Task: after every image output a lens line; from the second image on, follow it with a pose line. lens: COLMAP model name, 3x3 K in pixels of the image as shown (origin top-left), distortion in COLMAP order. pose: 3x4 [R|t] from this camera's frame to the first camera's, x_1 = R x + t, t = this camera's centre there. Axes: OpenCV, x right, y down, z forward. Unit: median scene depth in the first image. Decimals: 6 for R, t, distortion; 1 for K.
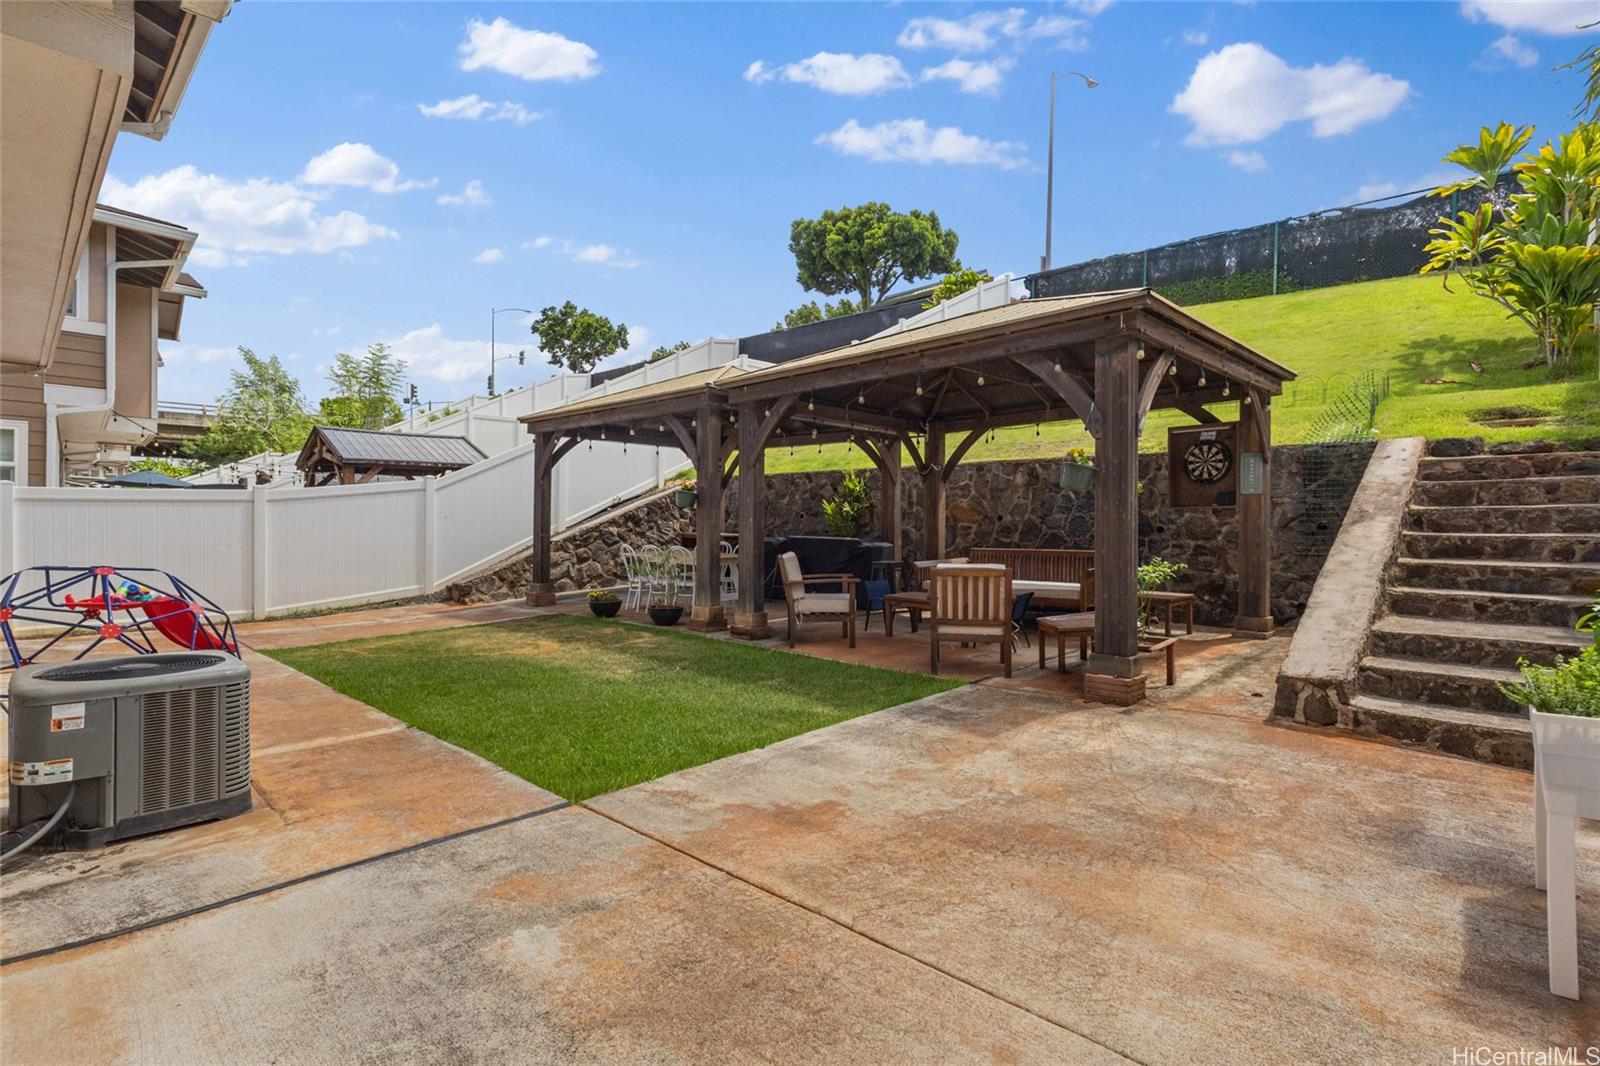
lens RADIAL K [[764.7, 0, 796.0], [0, 764.7, 503.9], [0, 0, 1]] dist [0.015599, -0.000355]
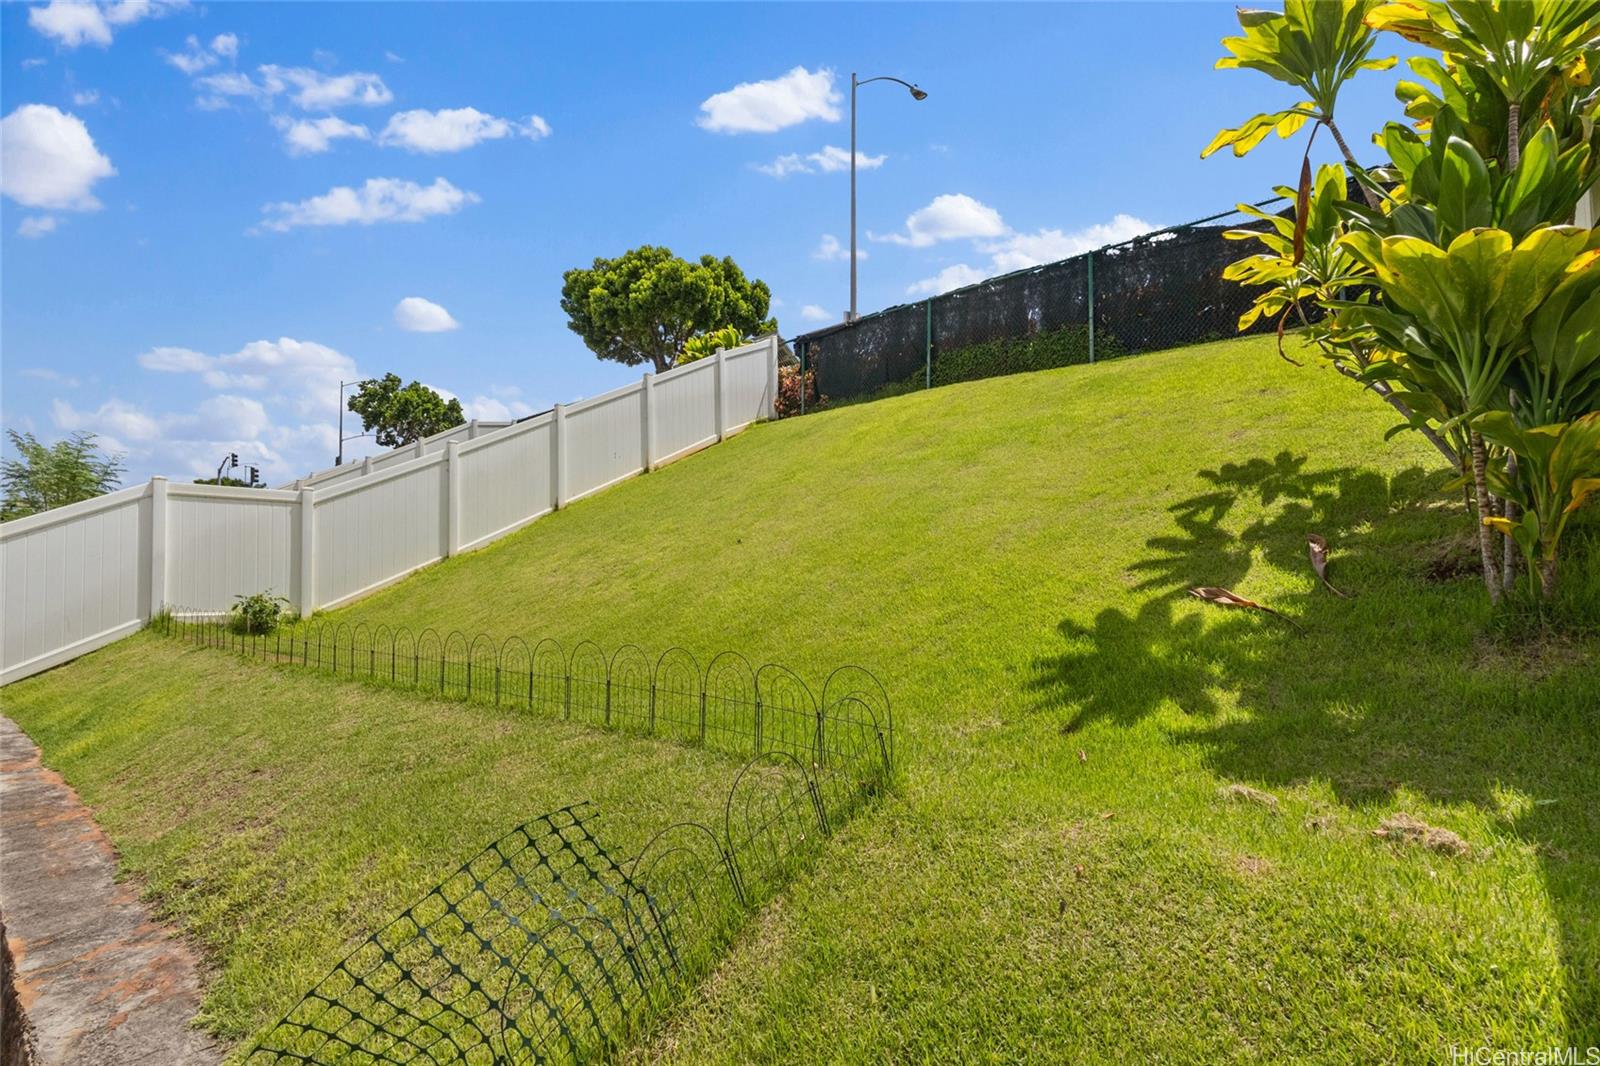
lens RADIAL K [[764.7, 0, 800.3], [0, 764.7, 522.9], [0, 0, 1]] dist [0.015599, -0.000355]
pose [[0.999792, -0.017328, 0.010761, 0.572850], [0.017881, 0.998400, -0.053647, -0.167006], [-0.009814, 0.053828, 0.998502, 0.571551]]
